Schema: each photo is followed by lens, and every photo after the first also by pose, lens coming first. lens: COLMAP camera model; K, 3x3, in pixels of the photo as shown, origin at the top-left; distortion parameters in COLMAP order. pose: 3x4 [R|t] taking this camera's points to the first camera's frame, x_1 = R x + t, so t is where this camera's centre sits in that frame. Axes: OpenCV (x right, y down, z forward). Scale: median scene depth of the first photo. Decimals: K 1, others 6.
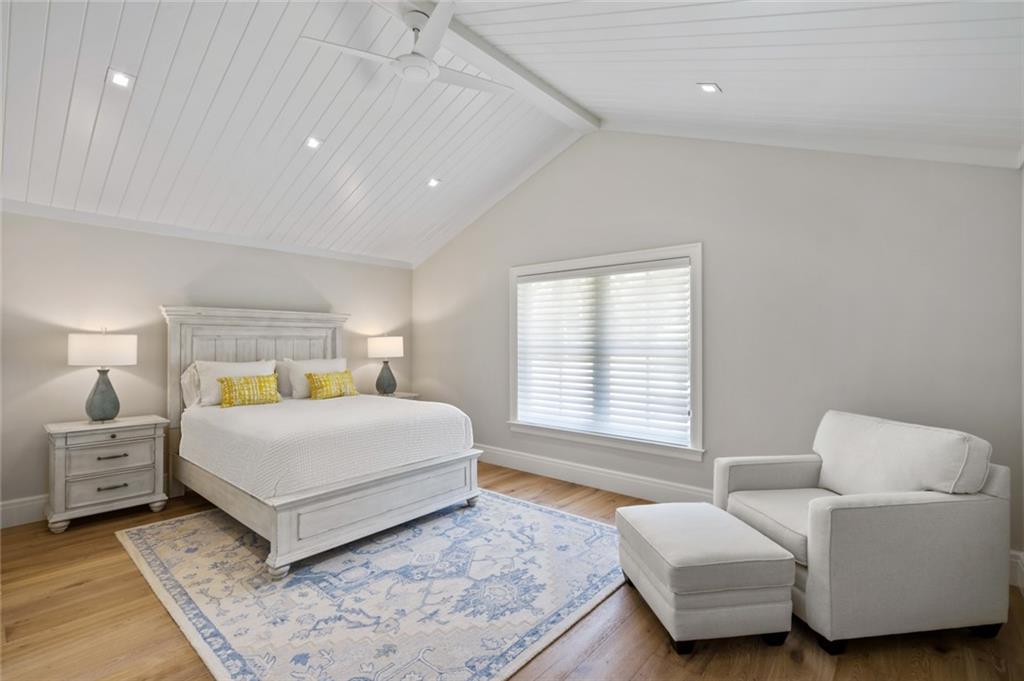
lens RADIAL K [[460.1, 0, 515.4], [0, 460.1, 338.1], [0, 0, 1]] dist [-0.004085, 0.001646]
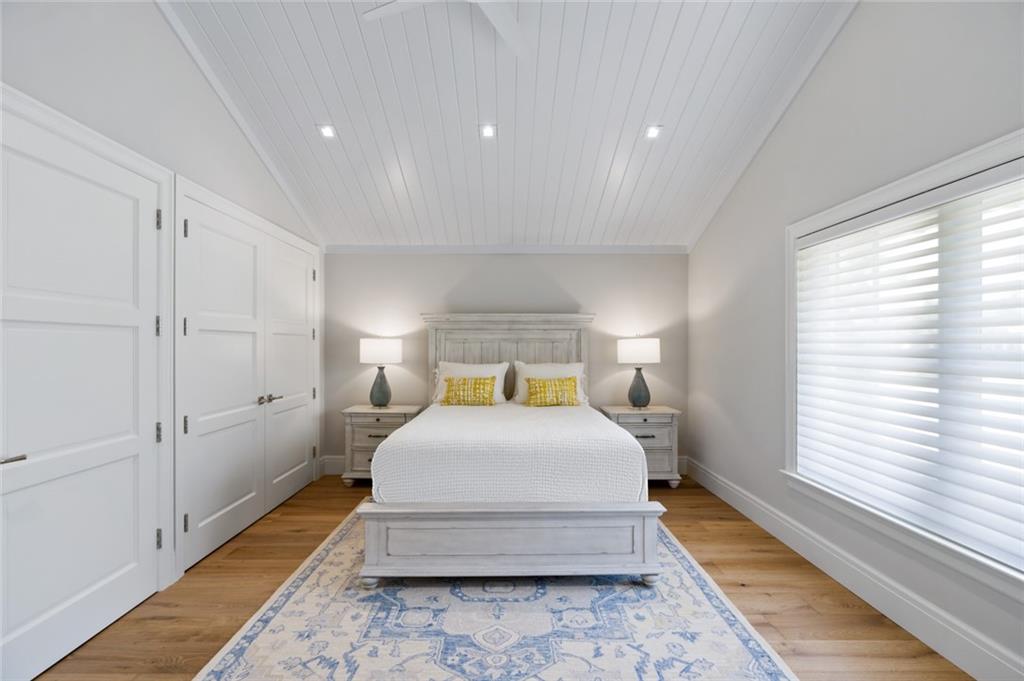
lens RADIAL K [[460.1, 0, 511.2], [0, 460.1, 345.0], [0, 0, 1]] dist [-0.004085, 0.001646]
pose [[0.656669, 0.000053, -0.754179, 0.309085], [0.006717, 0.999960, 0.005919, 0.003823], [0.754149, -0.008953, 0.656642, 0.439301]]
